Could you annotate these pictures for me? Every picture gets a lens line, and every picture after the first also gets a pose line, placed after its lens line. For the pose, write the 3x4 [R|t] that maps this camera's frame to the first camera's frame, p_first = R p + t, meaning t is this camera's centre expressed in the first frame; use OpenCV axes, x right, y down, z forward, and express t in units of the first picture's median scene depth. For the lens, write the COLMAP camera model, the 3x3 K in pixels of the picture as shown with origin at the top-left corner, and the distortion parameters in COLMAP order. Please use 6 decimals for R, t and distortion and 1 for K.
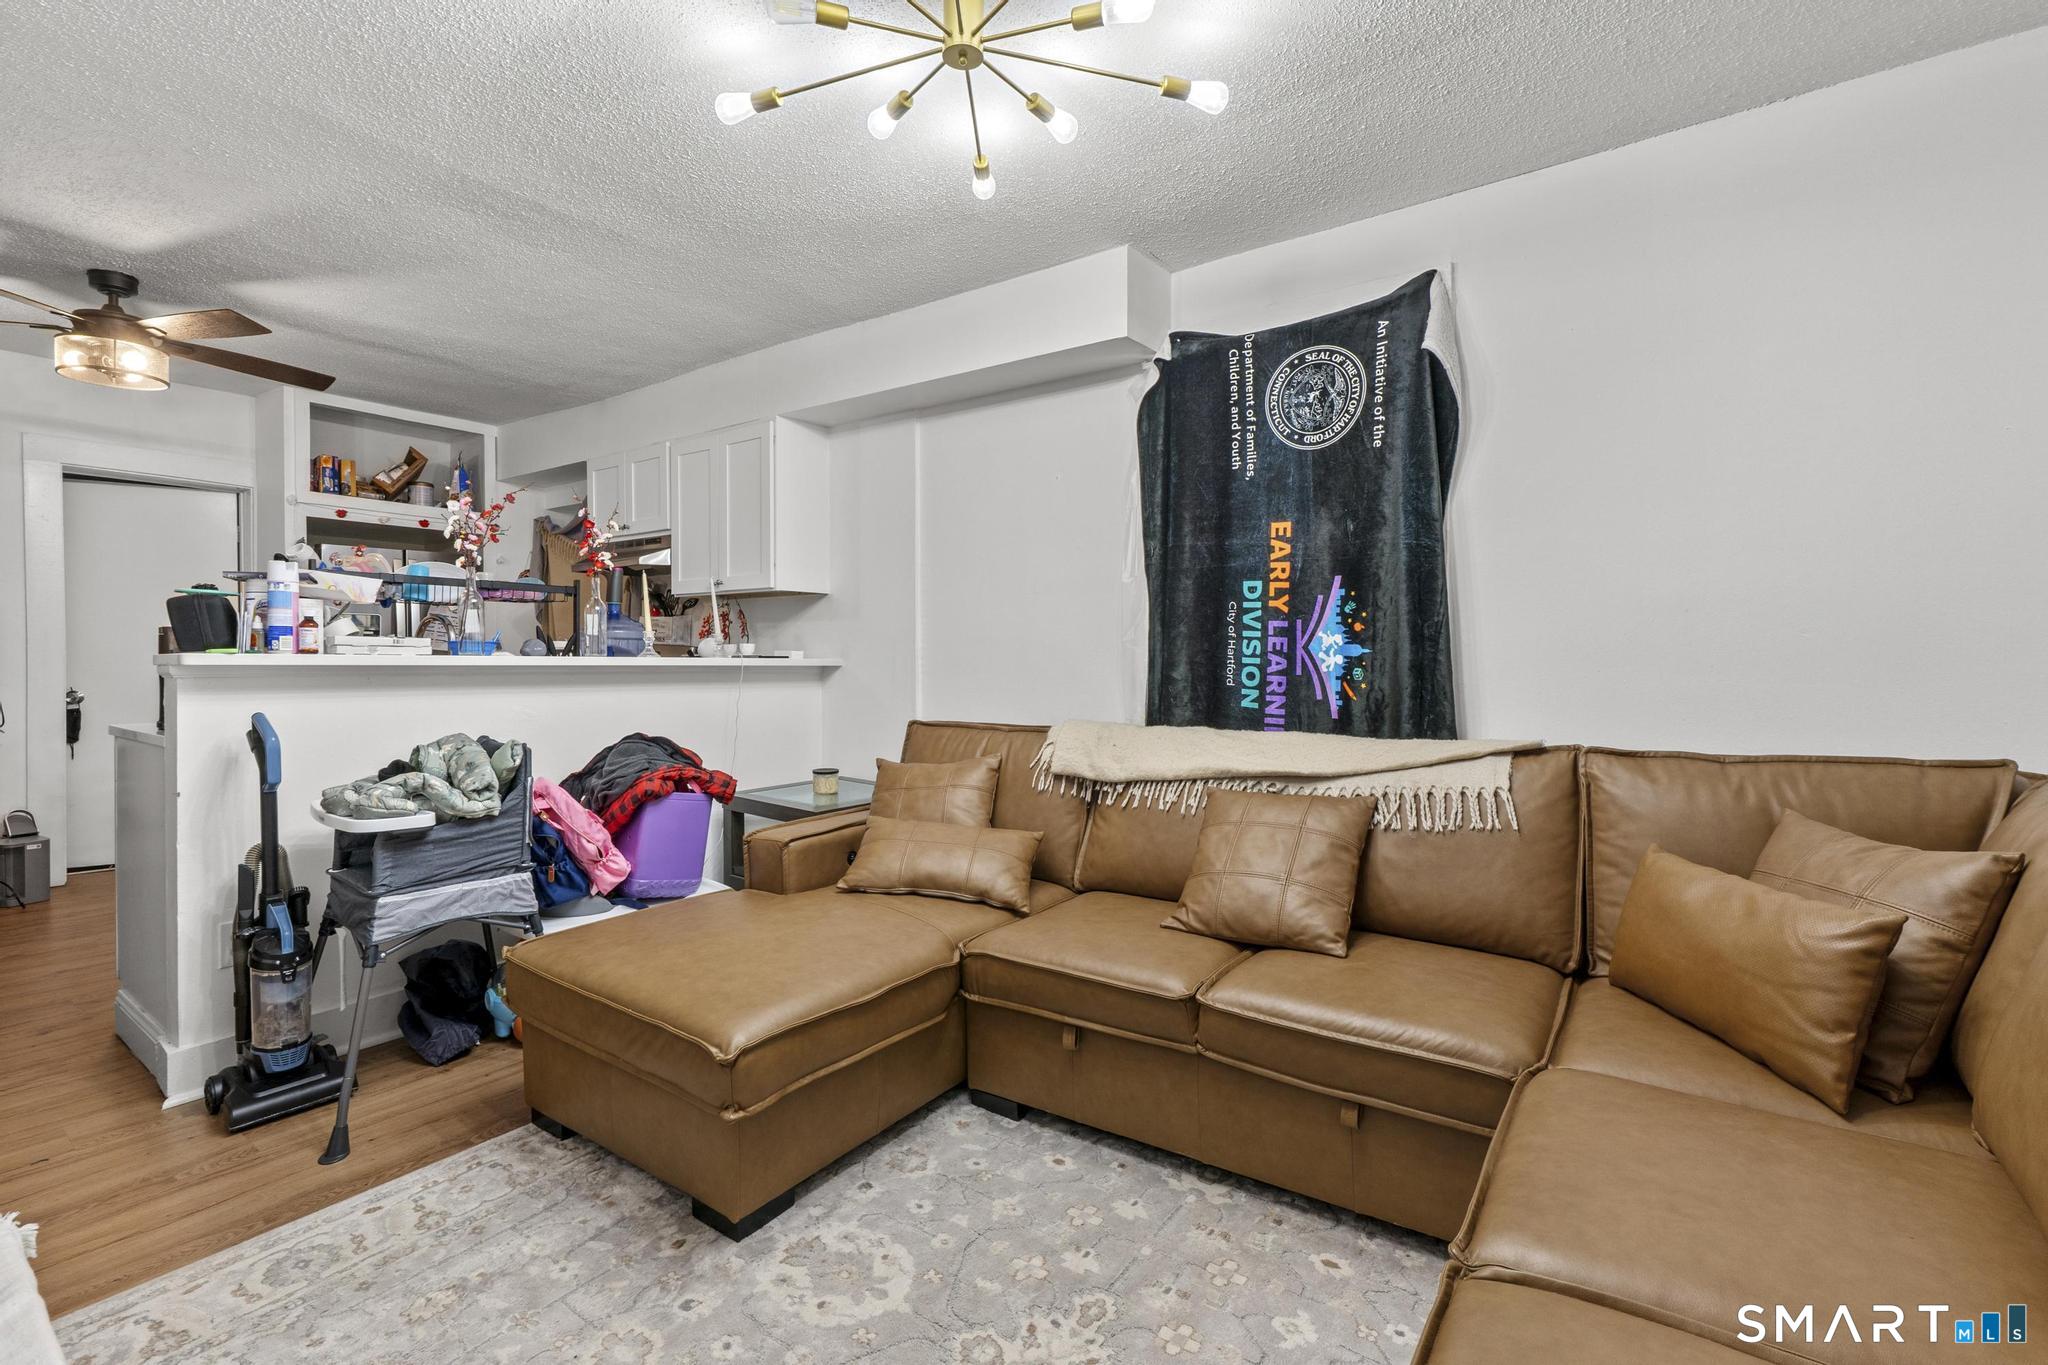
lens RADIAL K [[937.4, 0, 1016.3], [0, 937.4, 675.0], [0, 0, 1]] dist [-0.001433, 0.001533]
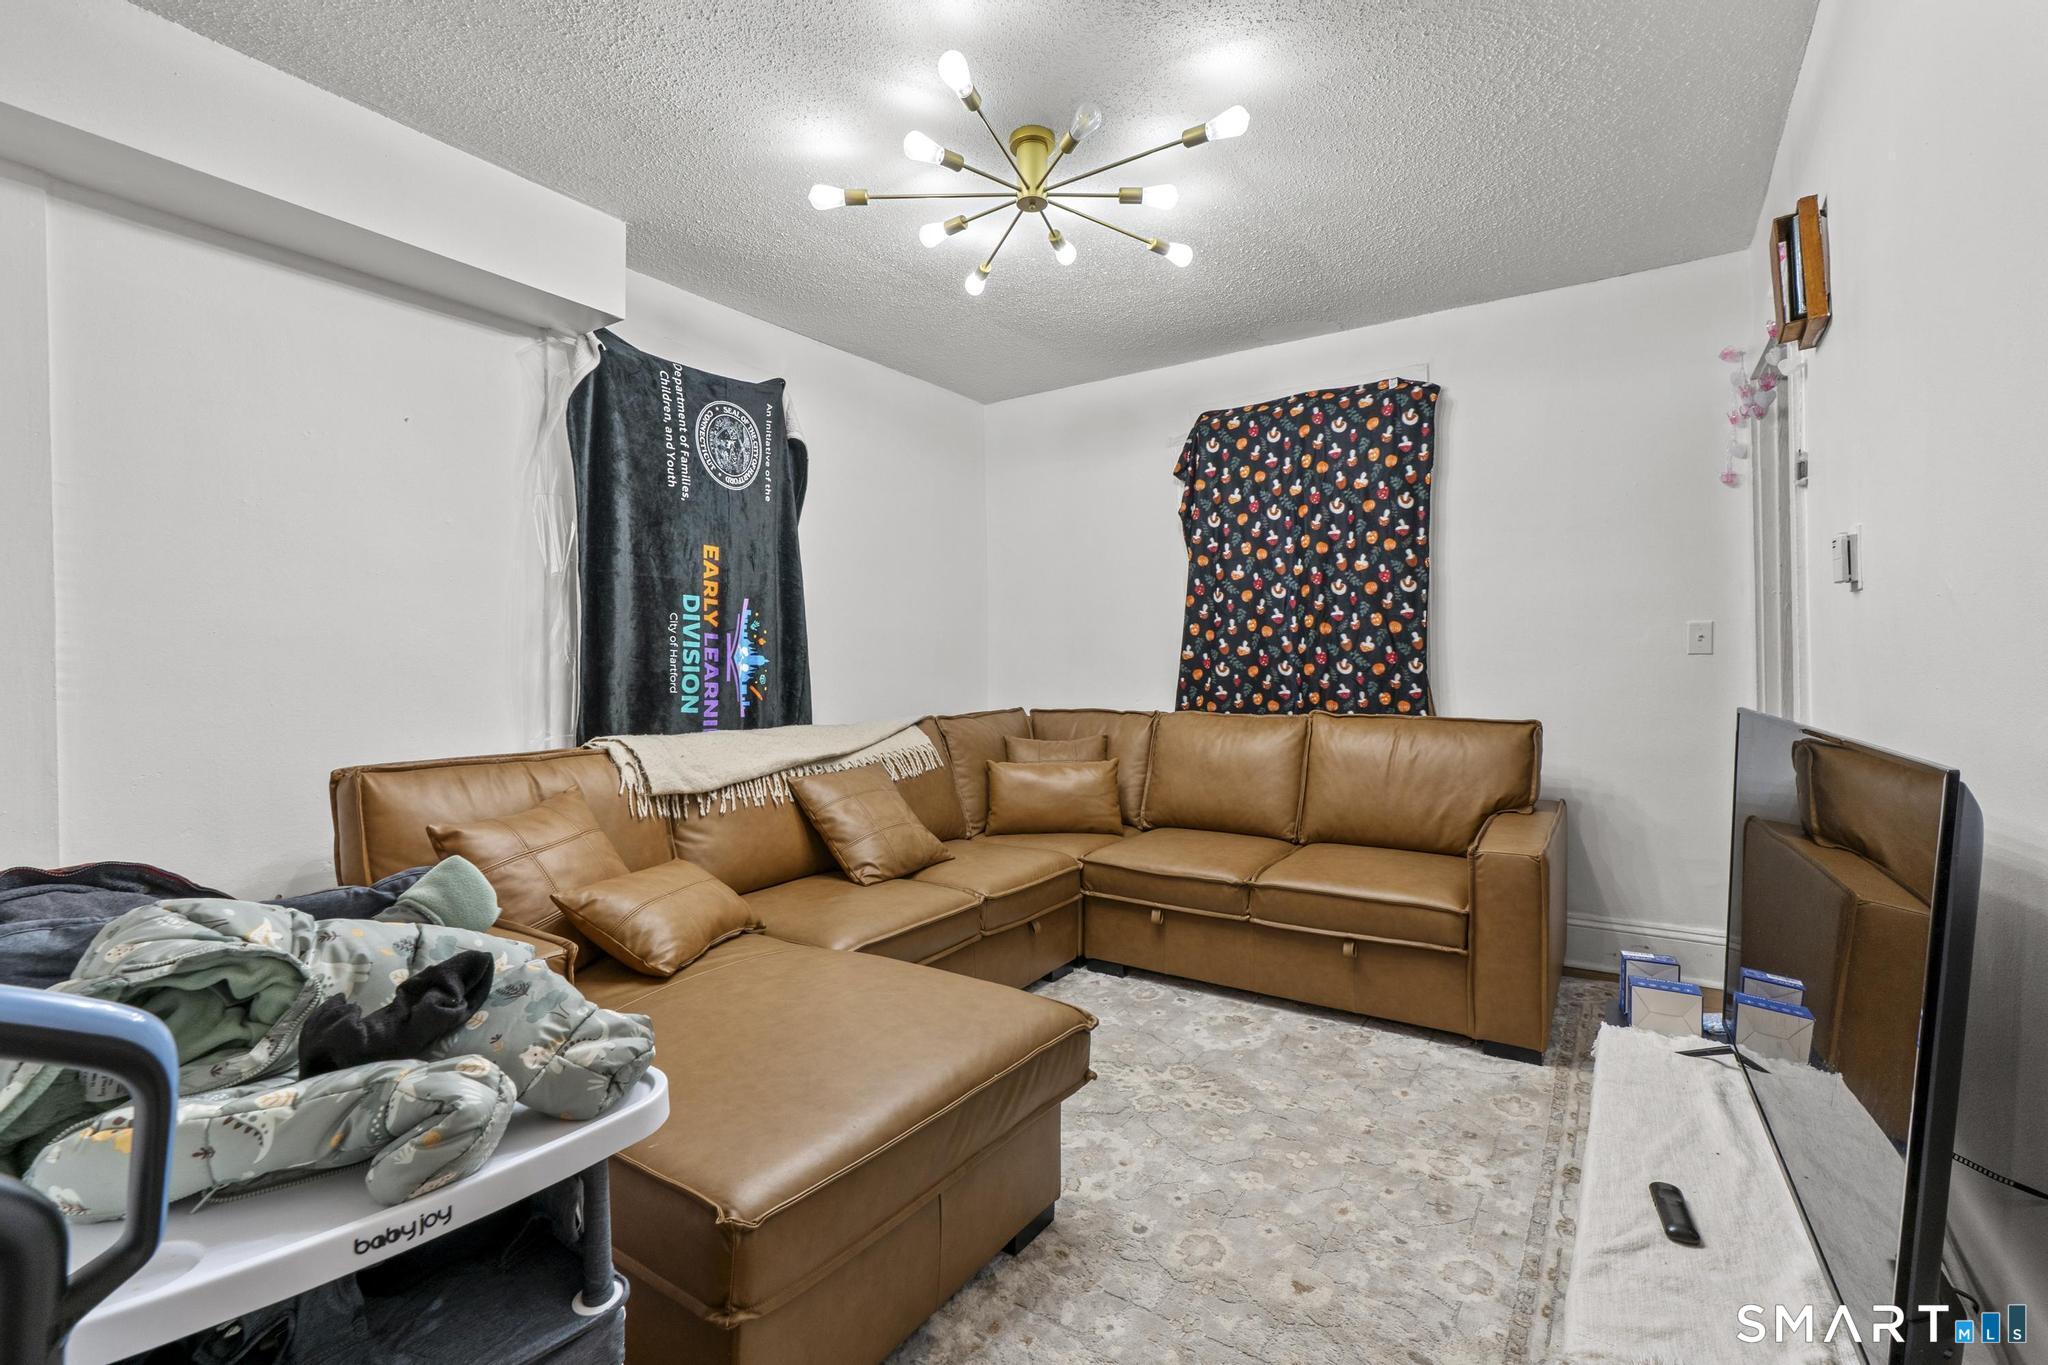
lens RADIAL K [[937.4, 0, 1015.7], [0, 937.4, 671.5], [0, 0, 1]] dist [-0.001433, 0.001533]
pose [[-0.051829, -0.002424, 0.998653, -0.859289], [0.022881, 0.999732, 0.003614, -0.007925], [-0.998394, 0.023037, -0.051760, 0.693891]]
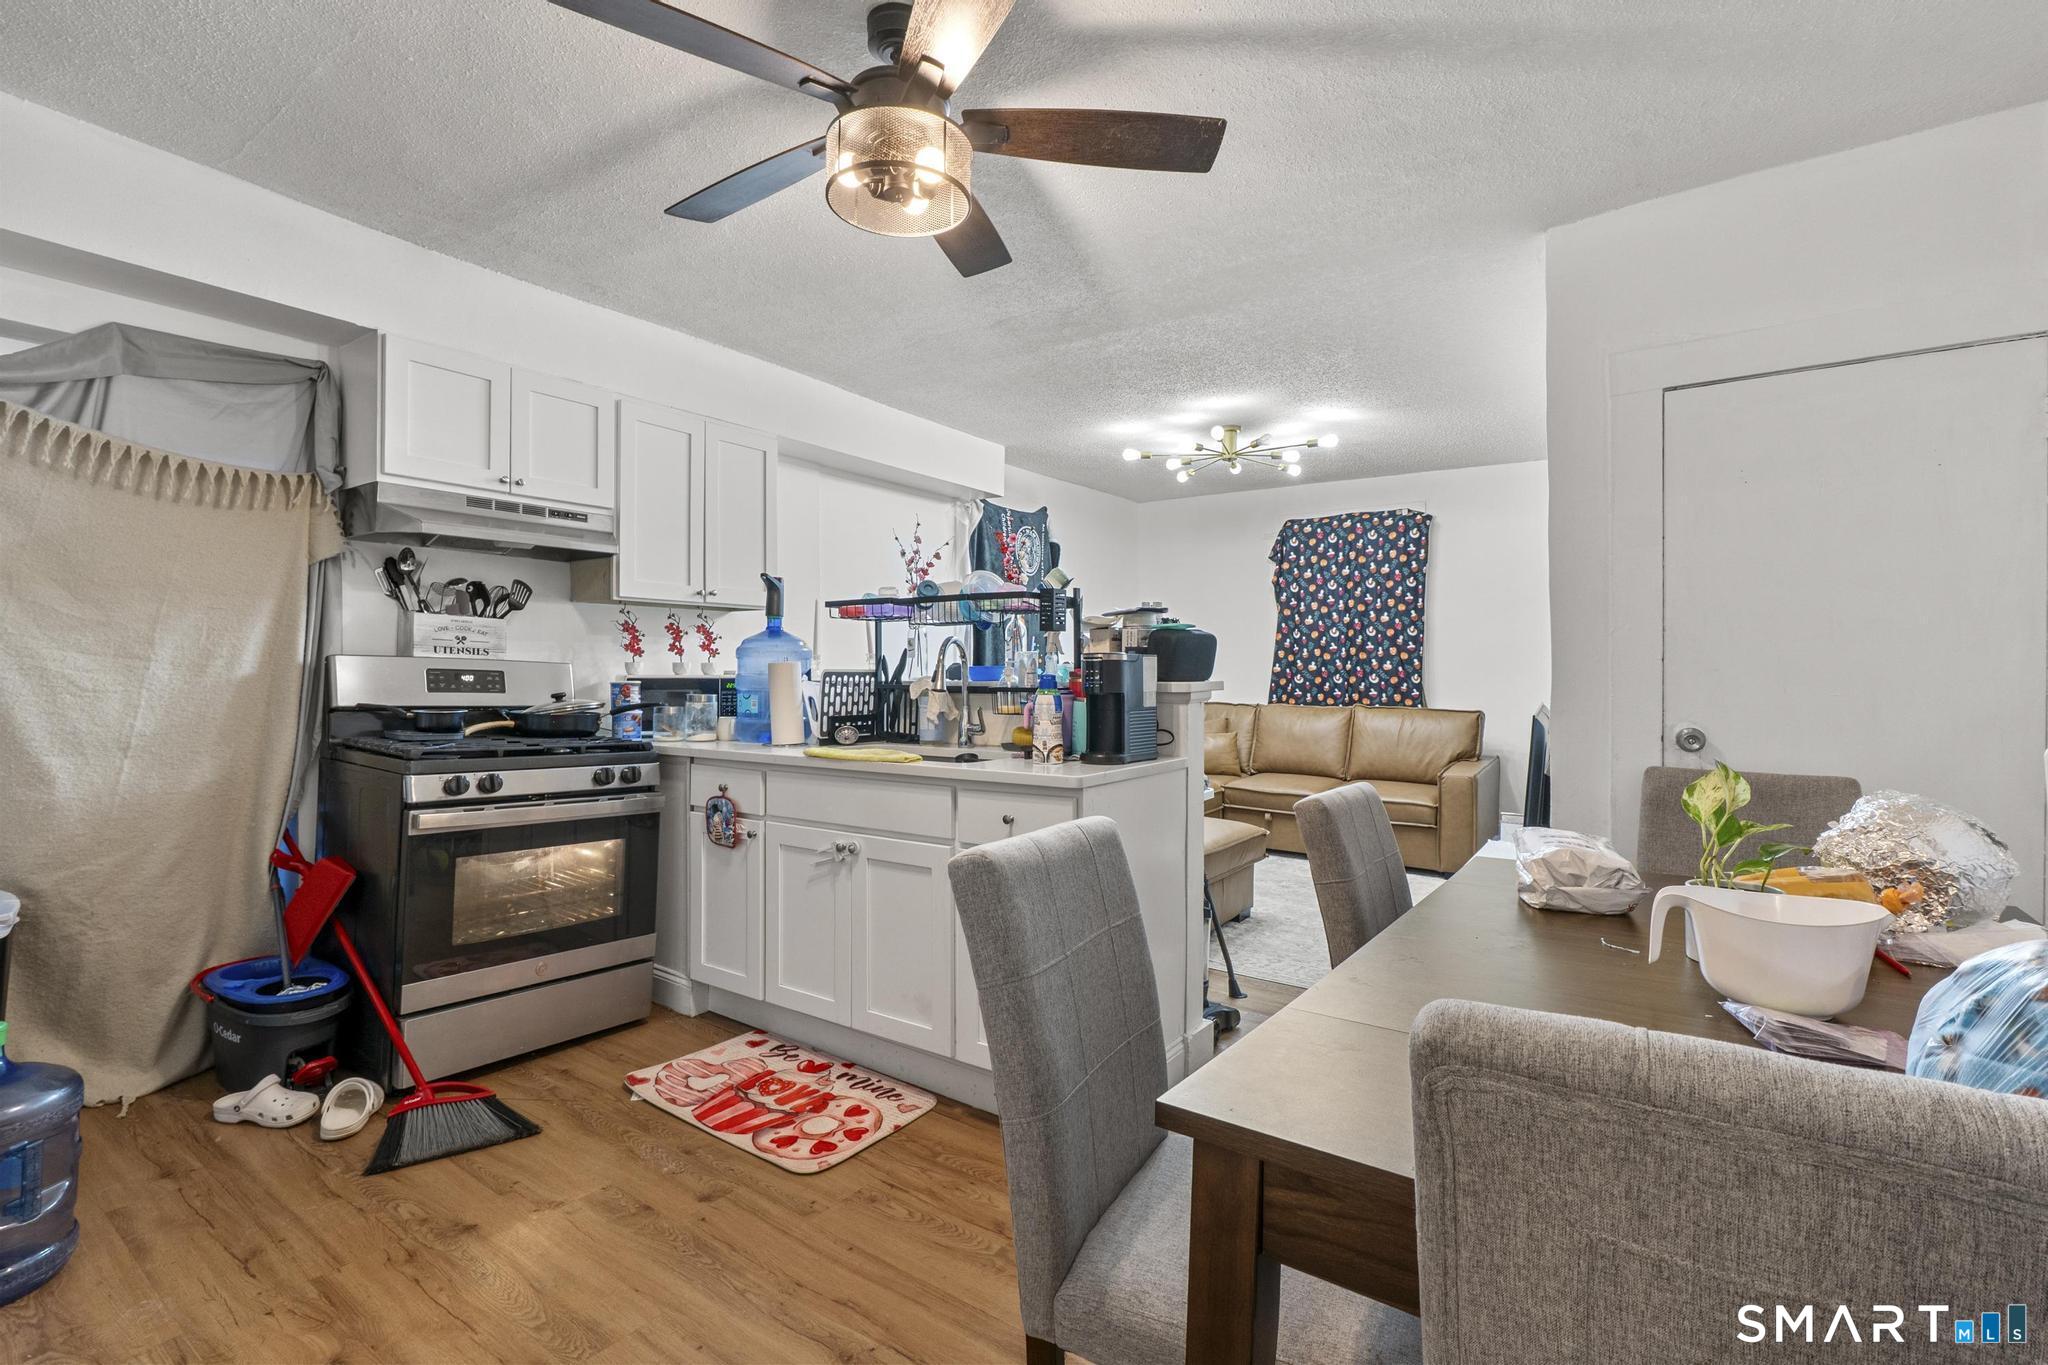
lens RADIAL K [[937.4, 0, 1019.9], [0, 937.4, 678.3], [0, 0, 1]] dist [-0.001433, 0.001533]
pose [[-0.038933, -0.012377, 0.999165, -1.734294], [0.011478, 0.999852, 0.012832, -0.037279], [-0.999176, 0.011968, -0.038786, 1.078909]]
